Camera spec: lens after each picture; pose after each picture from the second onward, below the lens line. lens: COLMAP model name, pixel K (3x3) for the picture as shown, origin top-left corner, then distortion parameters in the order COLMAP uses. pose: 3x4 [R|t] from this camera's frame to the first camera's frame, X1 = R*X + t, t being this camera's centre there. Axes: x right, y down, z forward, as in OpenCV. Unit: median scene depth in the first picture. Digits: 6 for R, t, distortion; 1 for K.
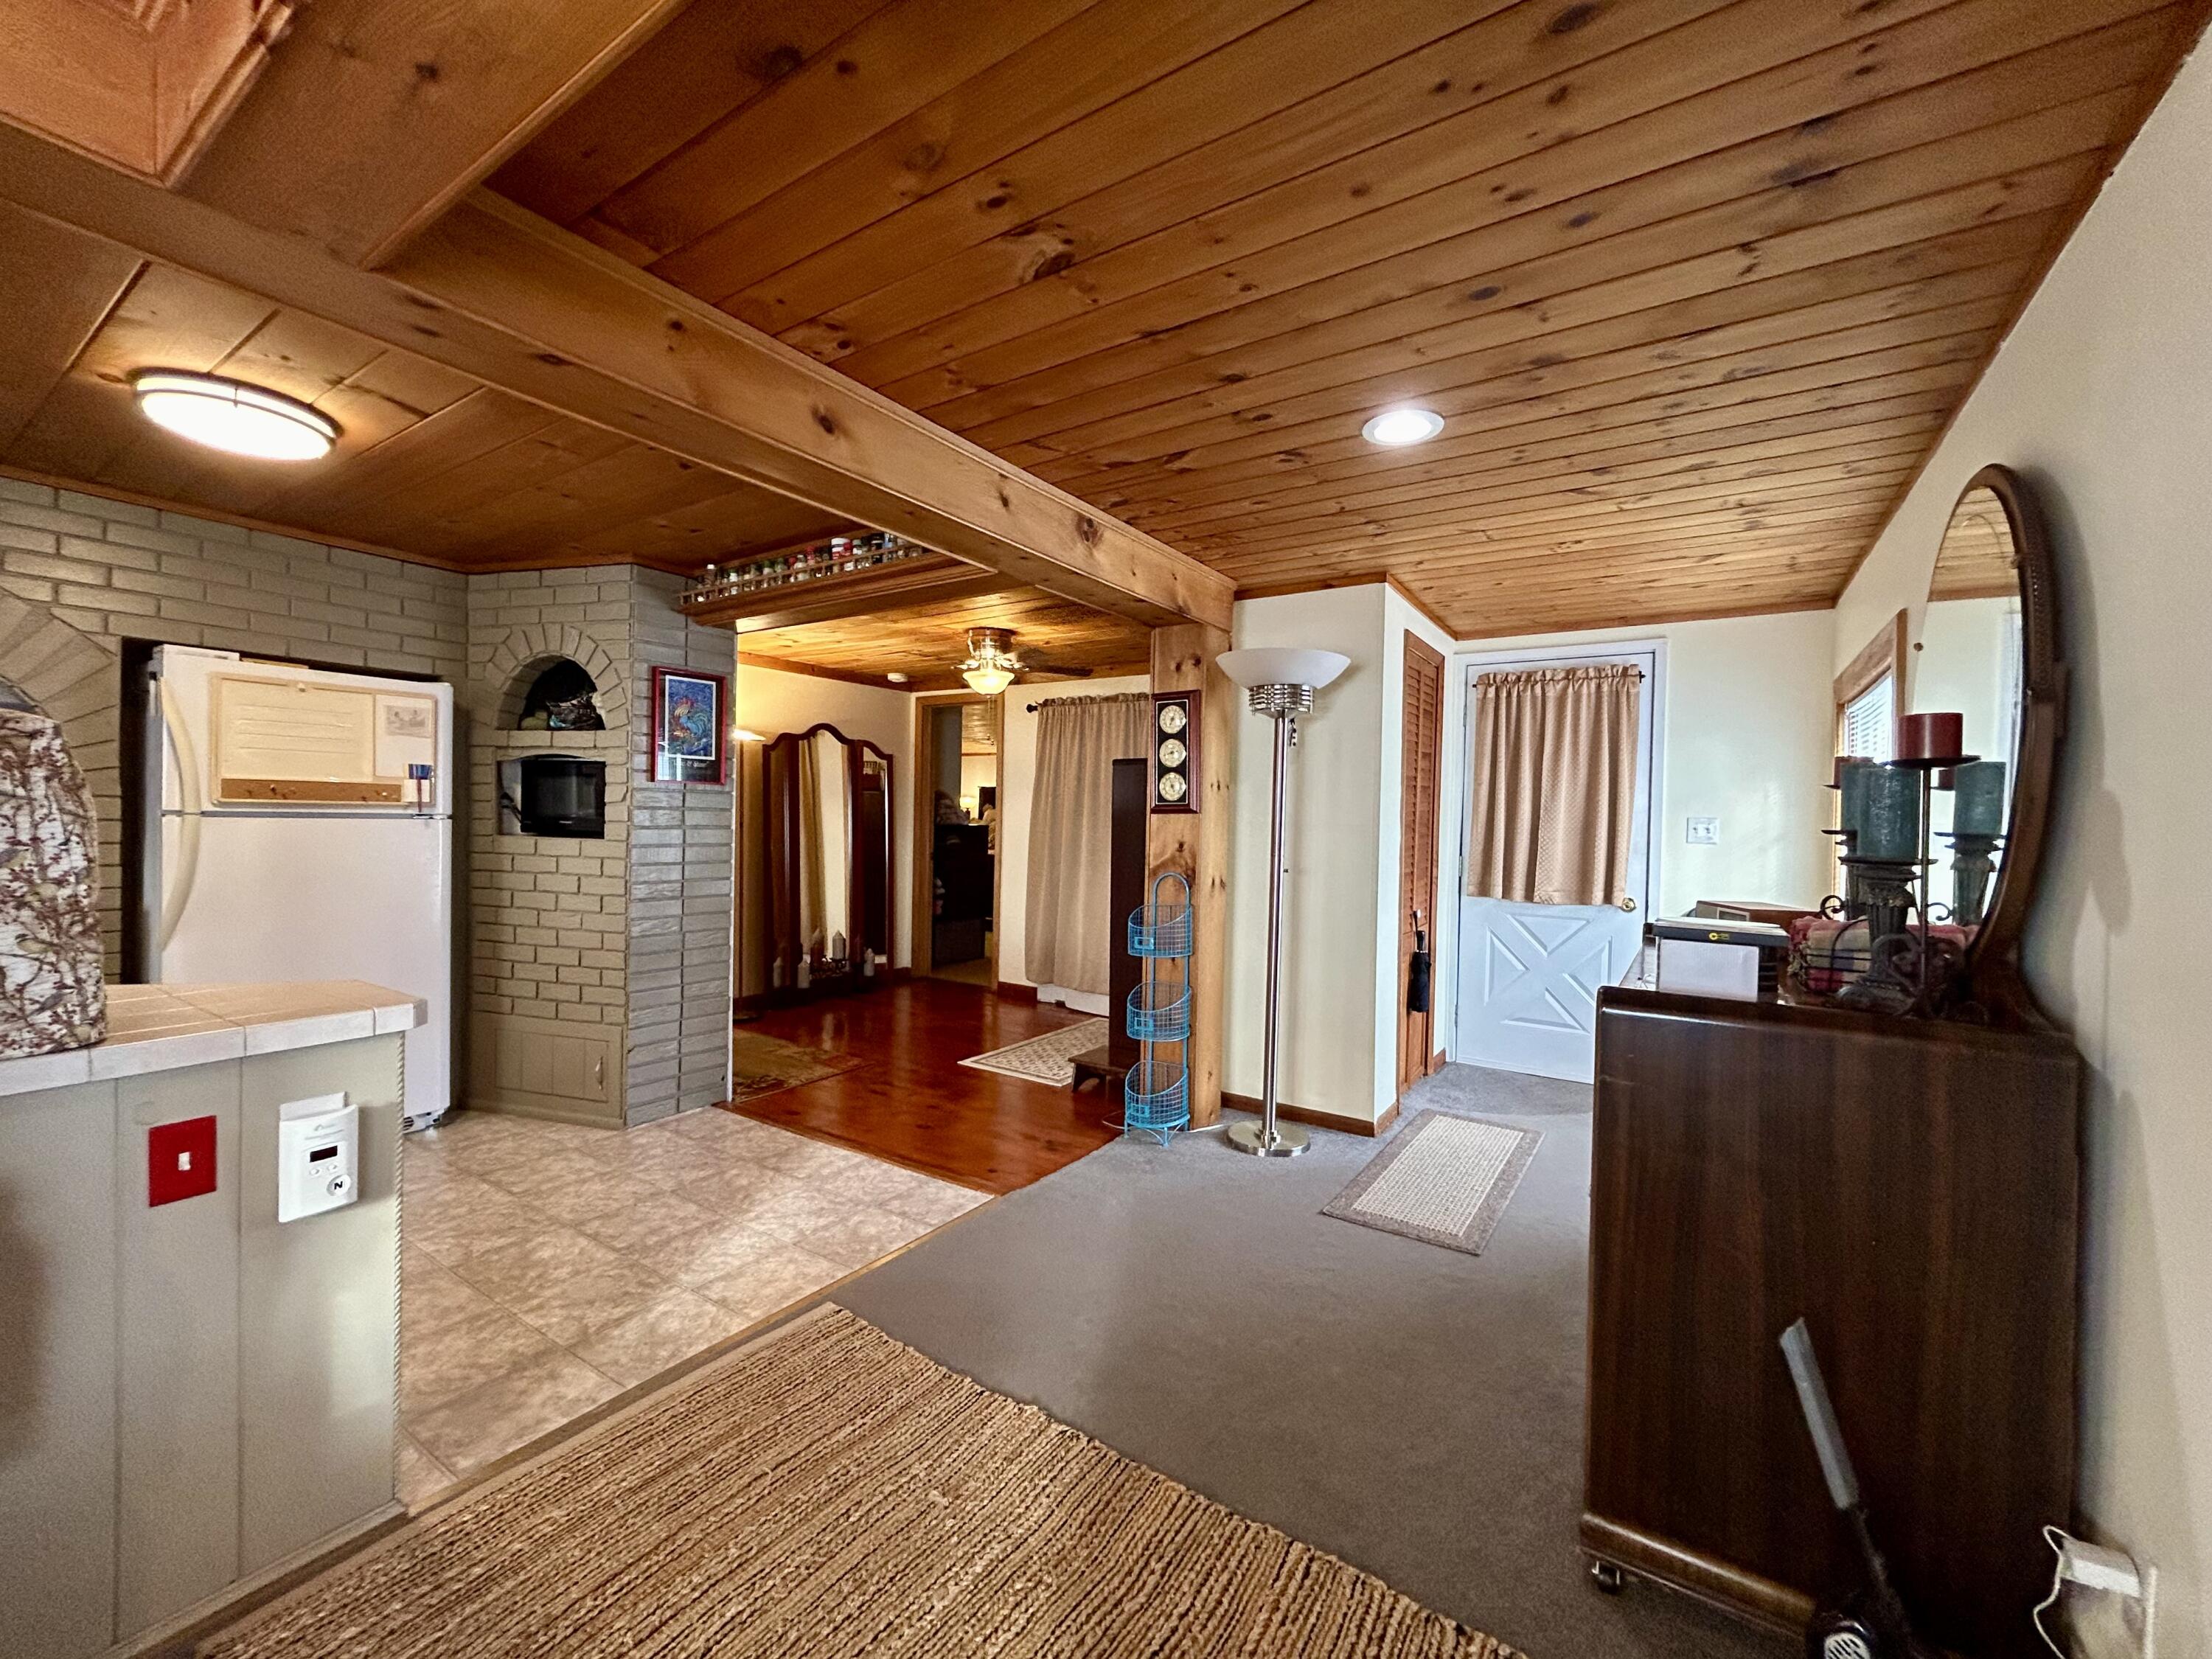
lens RADIAL K [[890.0, 0, 1109.7], [0, 890.0, 829.8], [0, 0, 1]] dist [-0.003261, 0.000049]
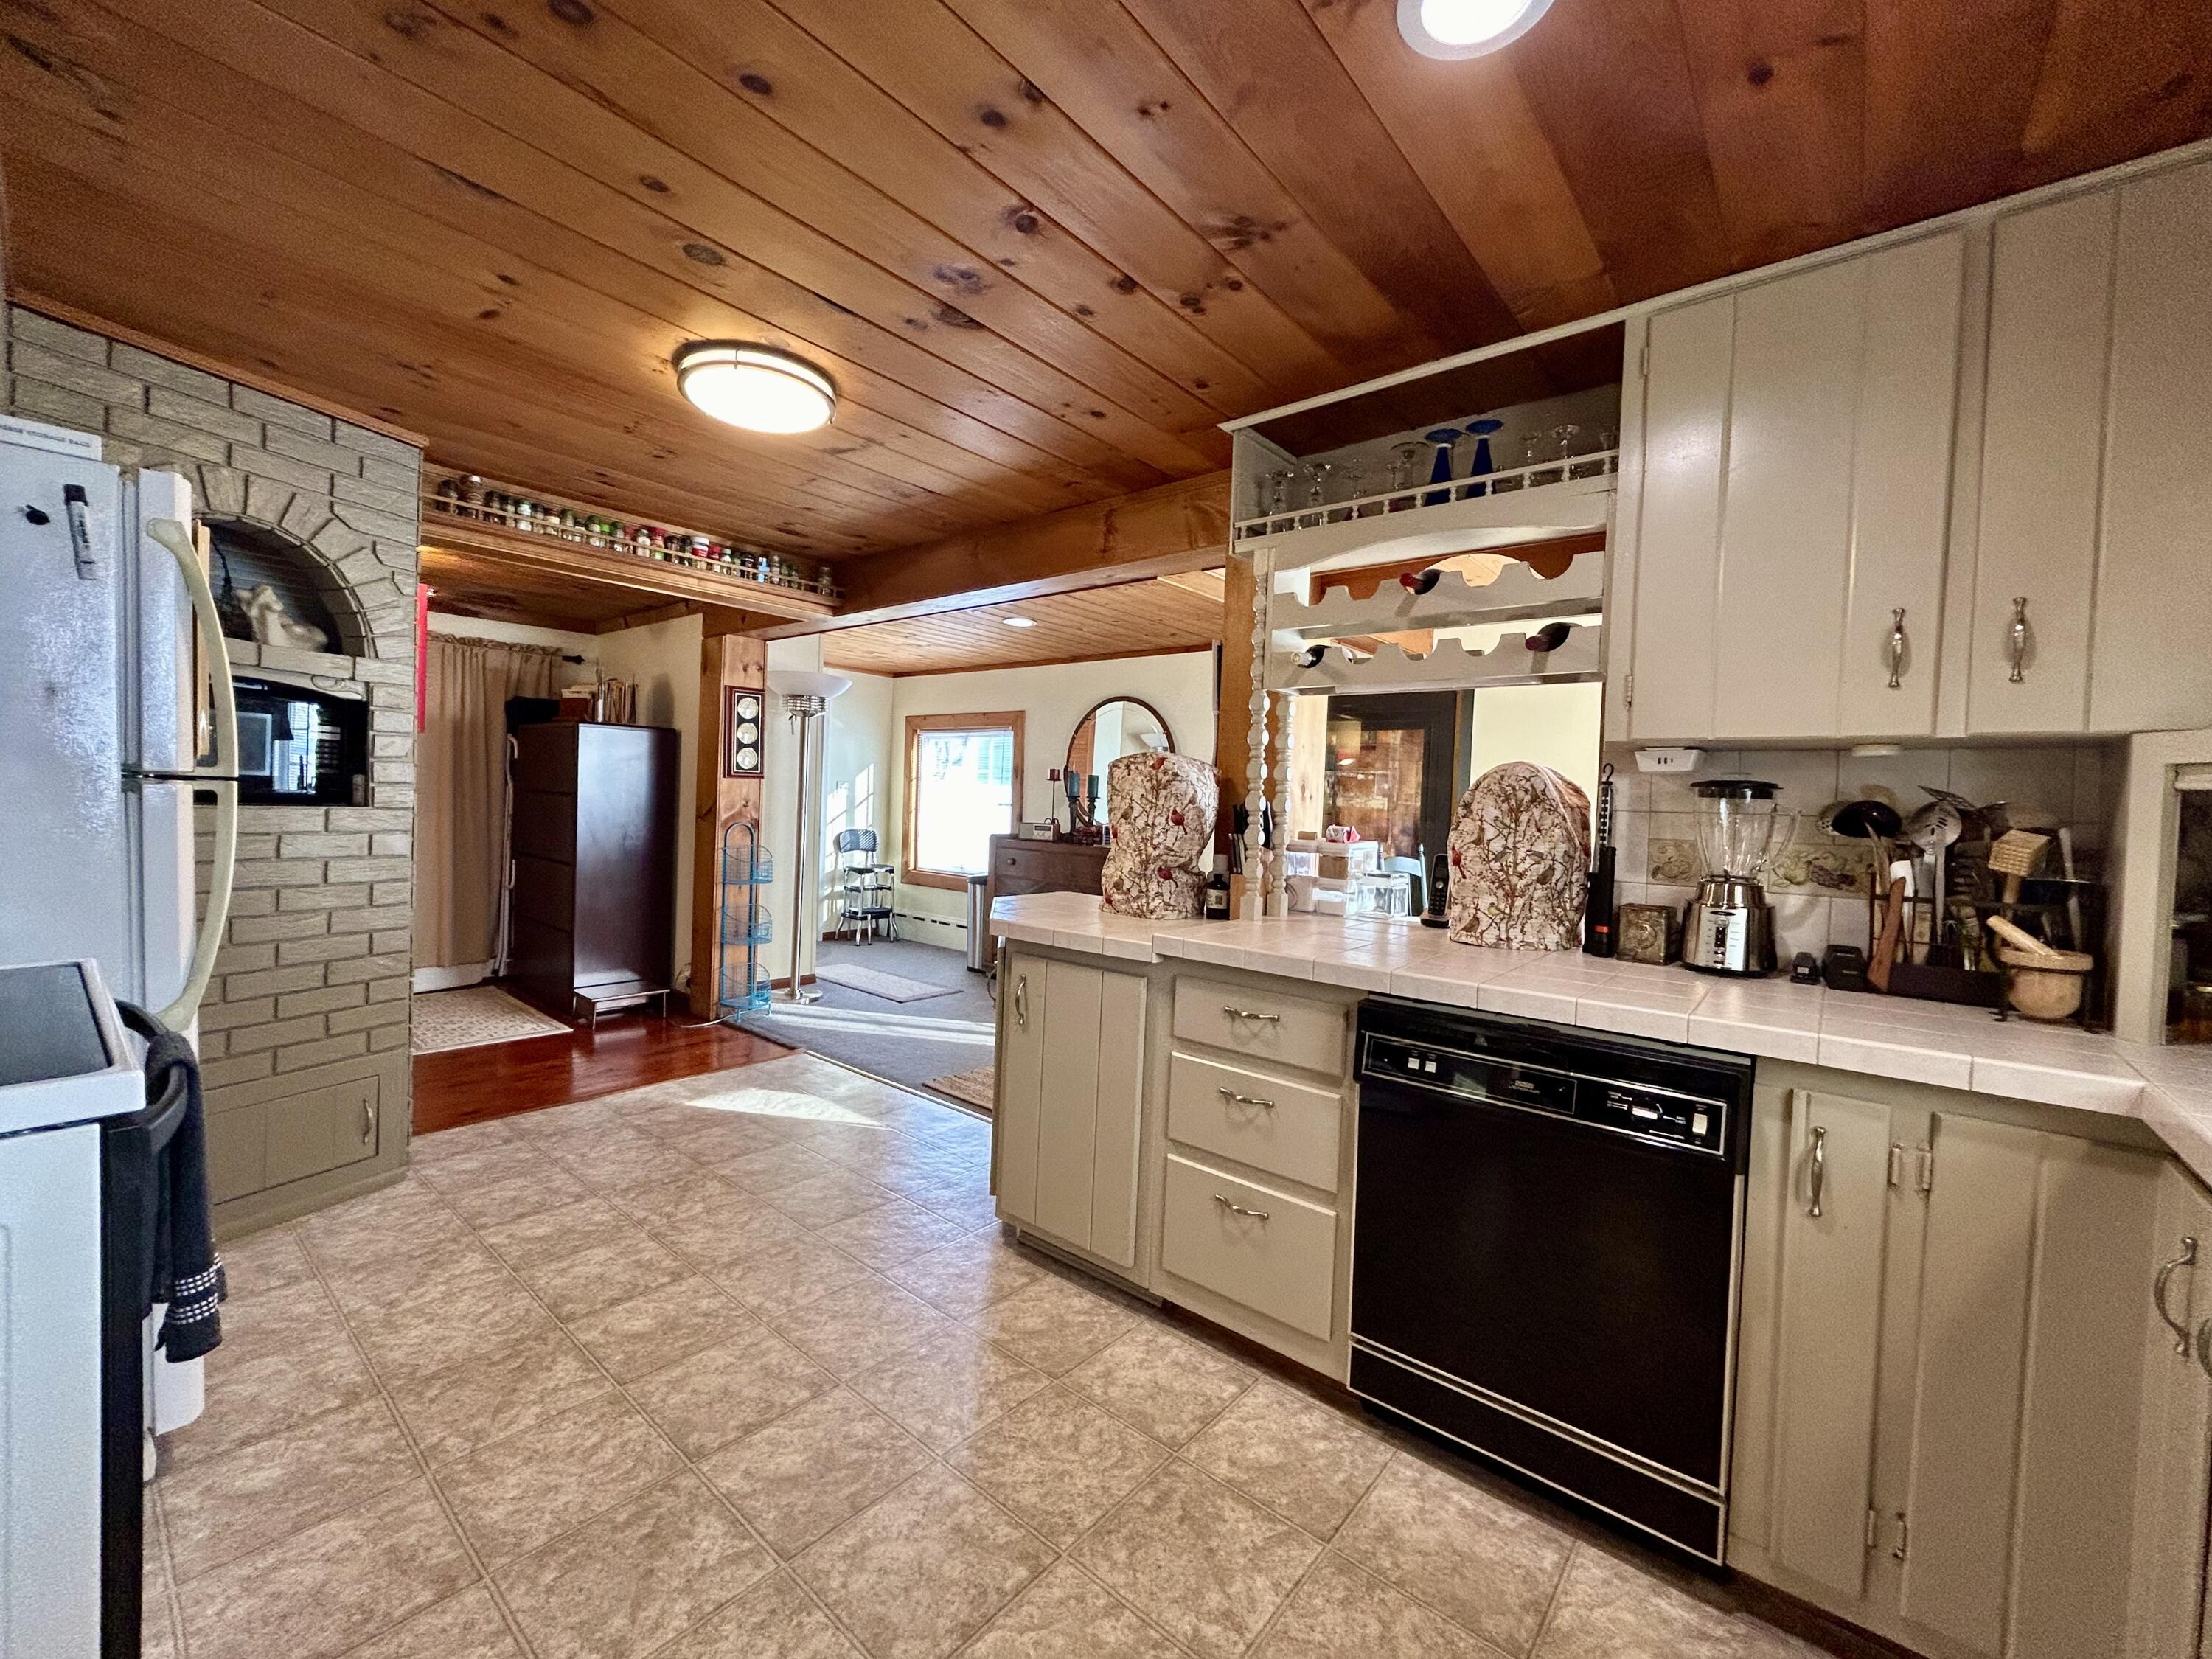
lens RADIAL K [[890.0, 0, 1105.8], [0, 890.0, 827.0], [0, 0, 1]] dist [-0.003261, 0.000049]
pose [[0.120290, -0.045645, 0.991689, -1.218975], [-0.023352, 0.998536, 0.048793, -0.023185], [-0.992464, -0.029028, 0.119048, 0.301756]]
